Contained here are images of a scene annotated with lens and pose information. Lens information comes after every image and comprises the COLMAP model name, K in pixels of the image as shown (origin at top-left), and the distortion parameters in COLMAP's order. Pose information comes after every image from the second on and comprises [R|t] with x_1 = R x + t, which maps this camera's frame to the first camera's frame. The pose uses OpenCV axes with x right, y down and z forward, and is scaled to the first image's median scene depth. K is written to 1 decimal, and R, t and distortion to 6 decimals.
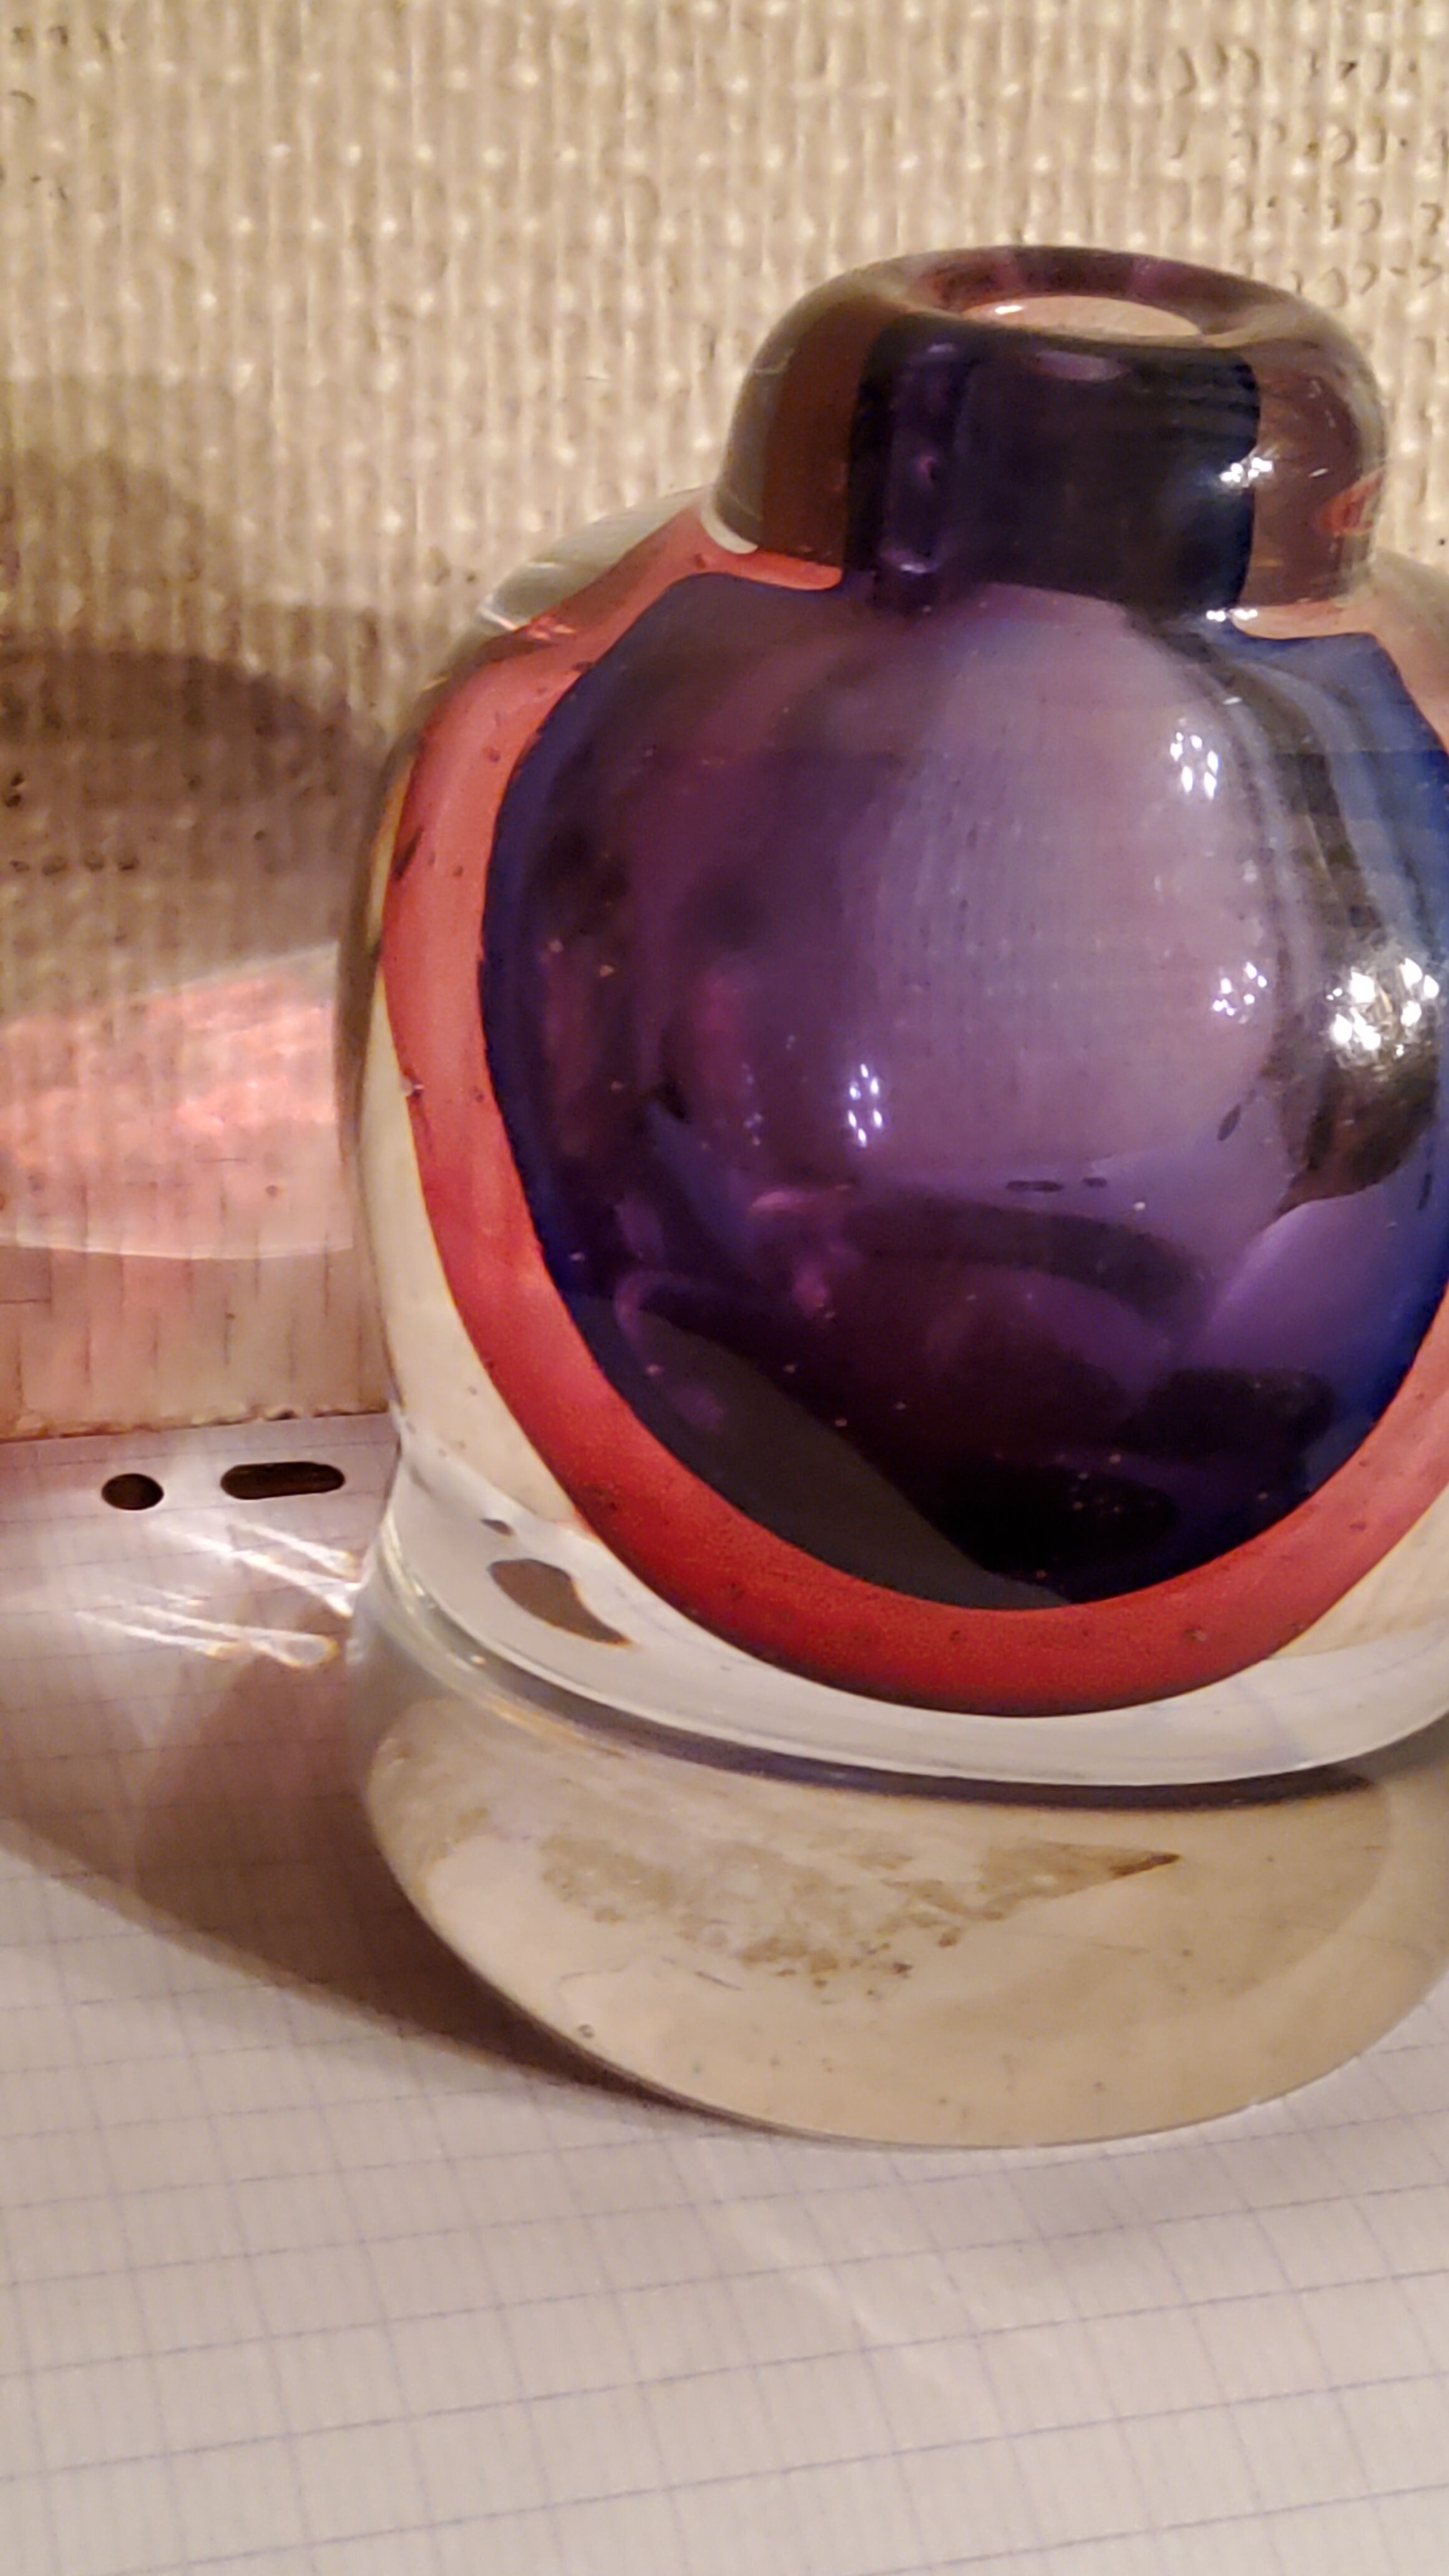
lens RADIAL K [[4201.7, 0, 726.5], [0, 4201.7, 1264.6], [0, 0, 1]] dist [0.091850, 0.000000]
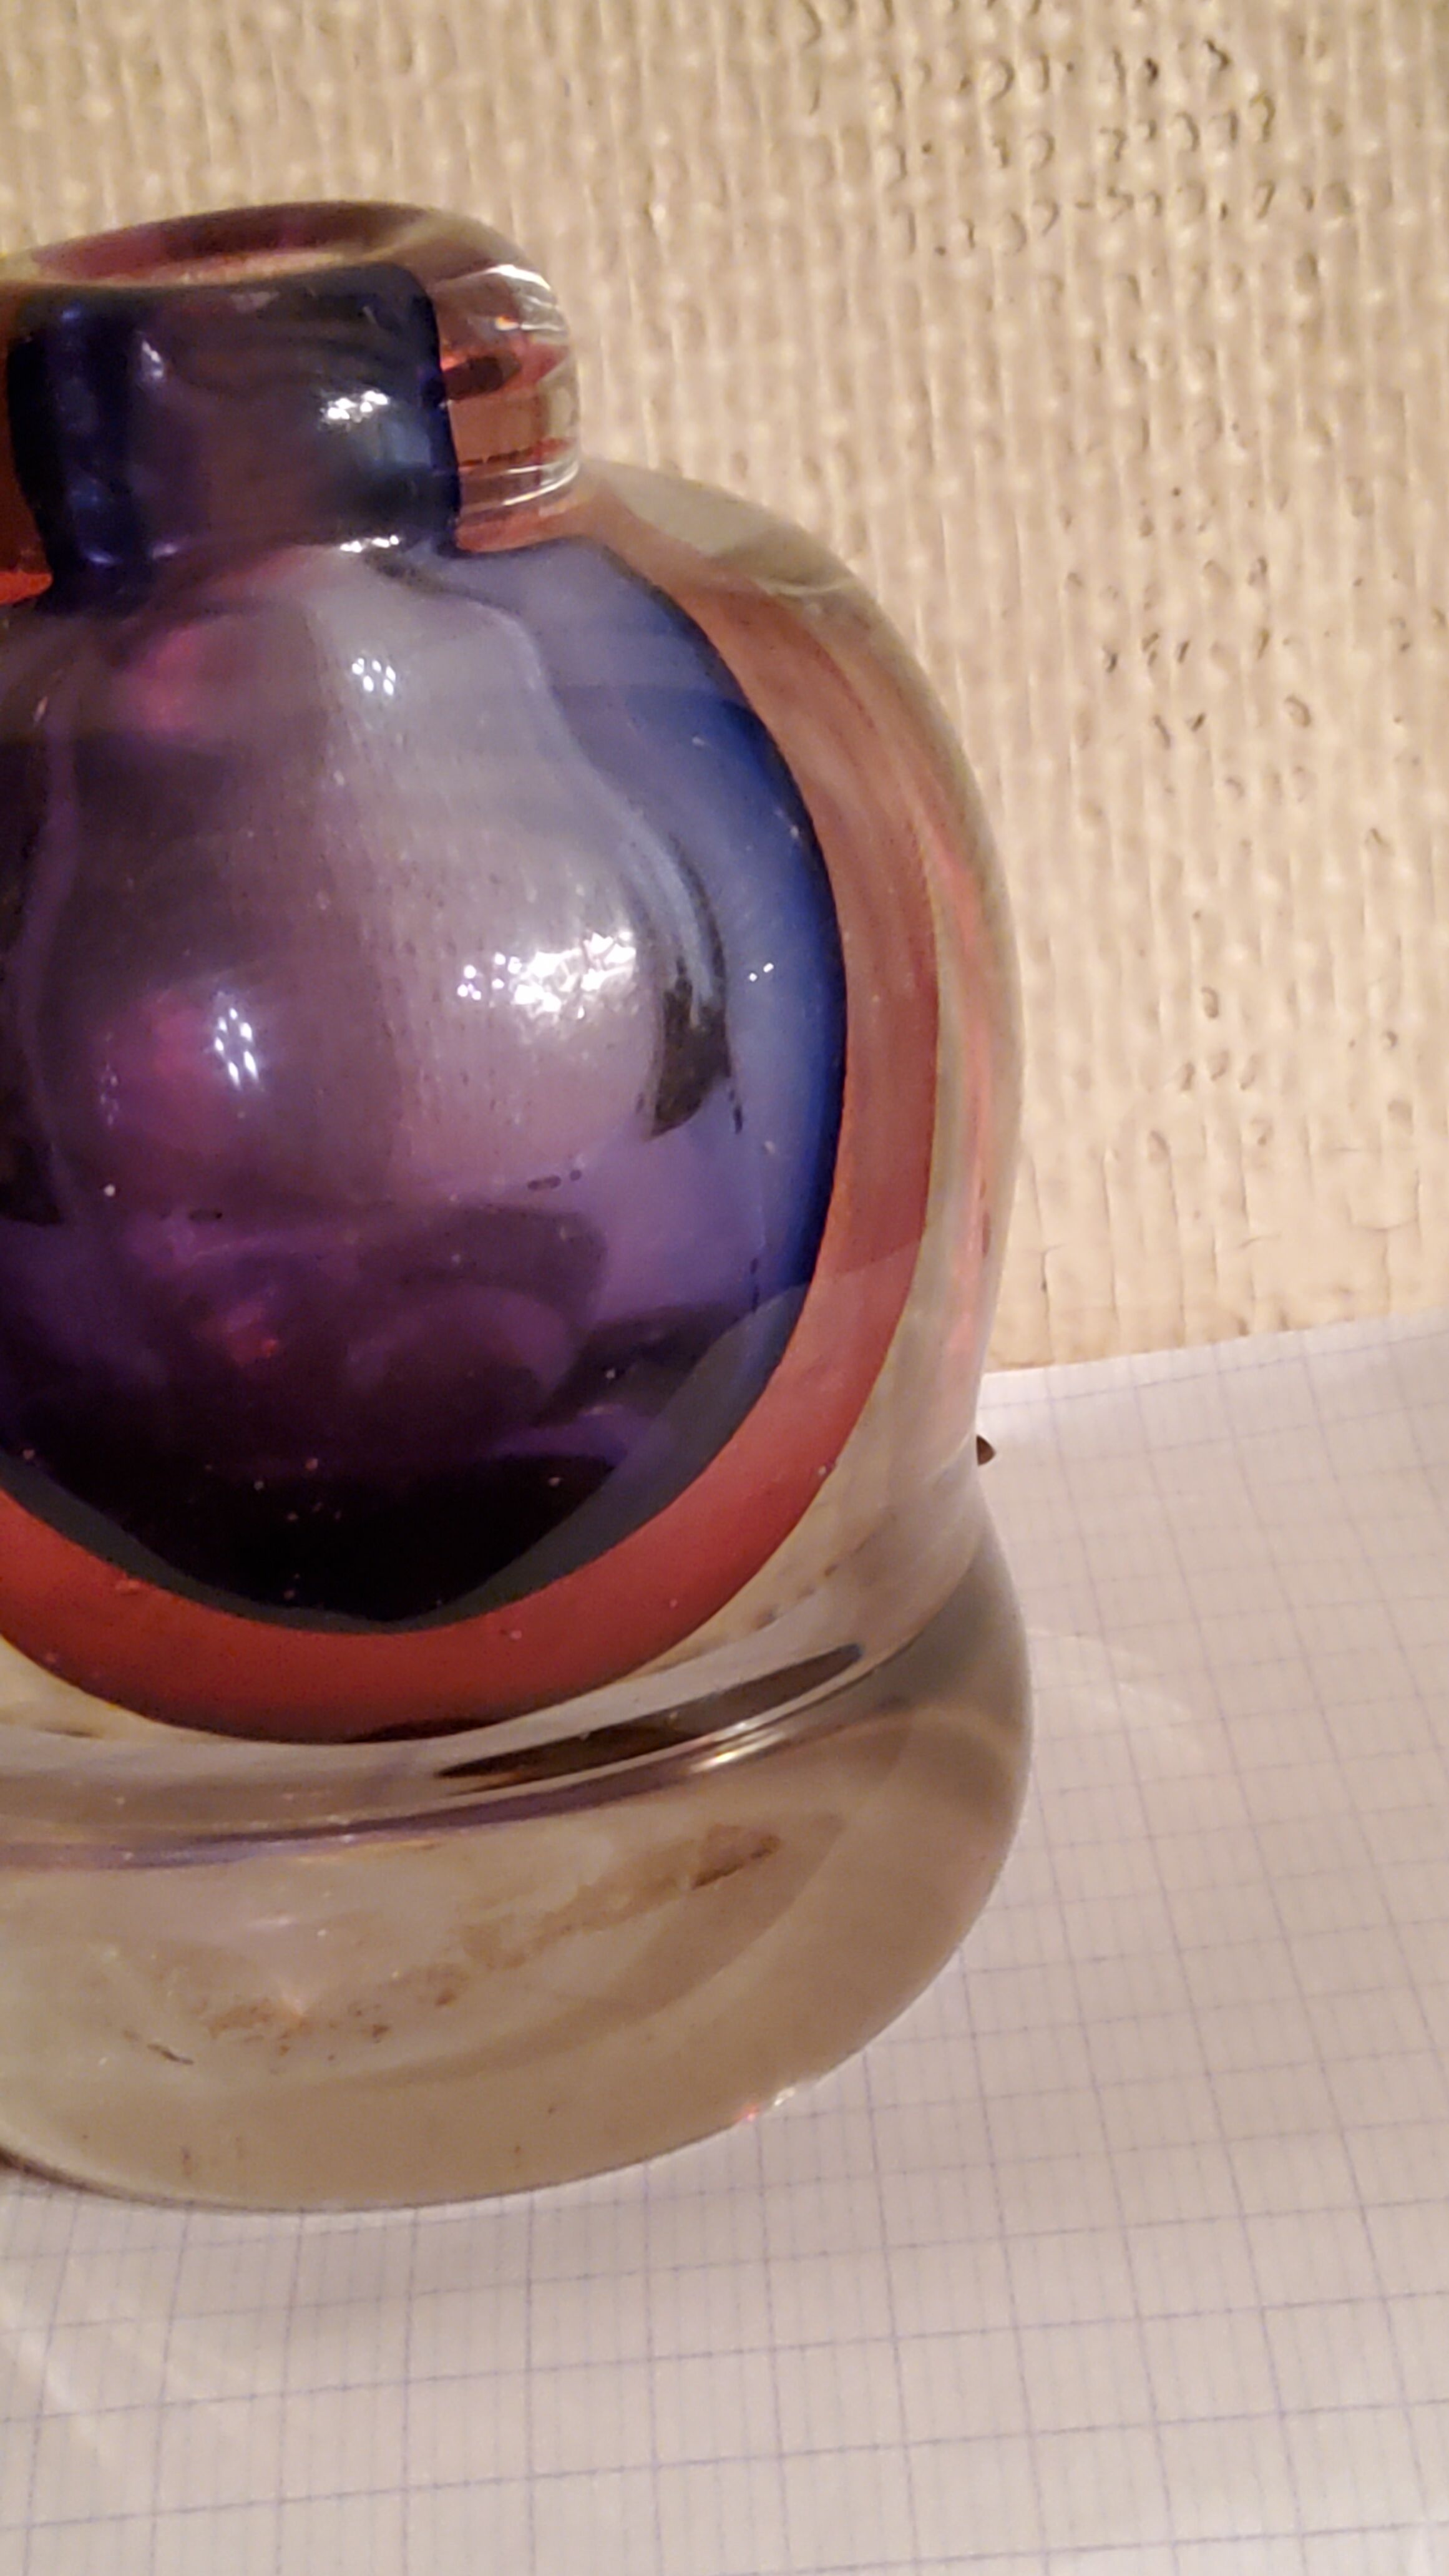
lens RADIAL K [[4201.7, 0, 741.3], [0, 4201.7, 1276.6], [0, 0, 1]] dist [0.091850, 0.000000]
pose [[0.956841, -0.043685, -0.287309, 0.364487], [0.036594, 0.998880, -0.030009, 0.026842], [0.288298, 0.018200, 0.957368, 0.099277]]
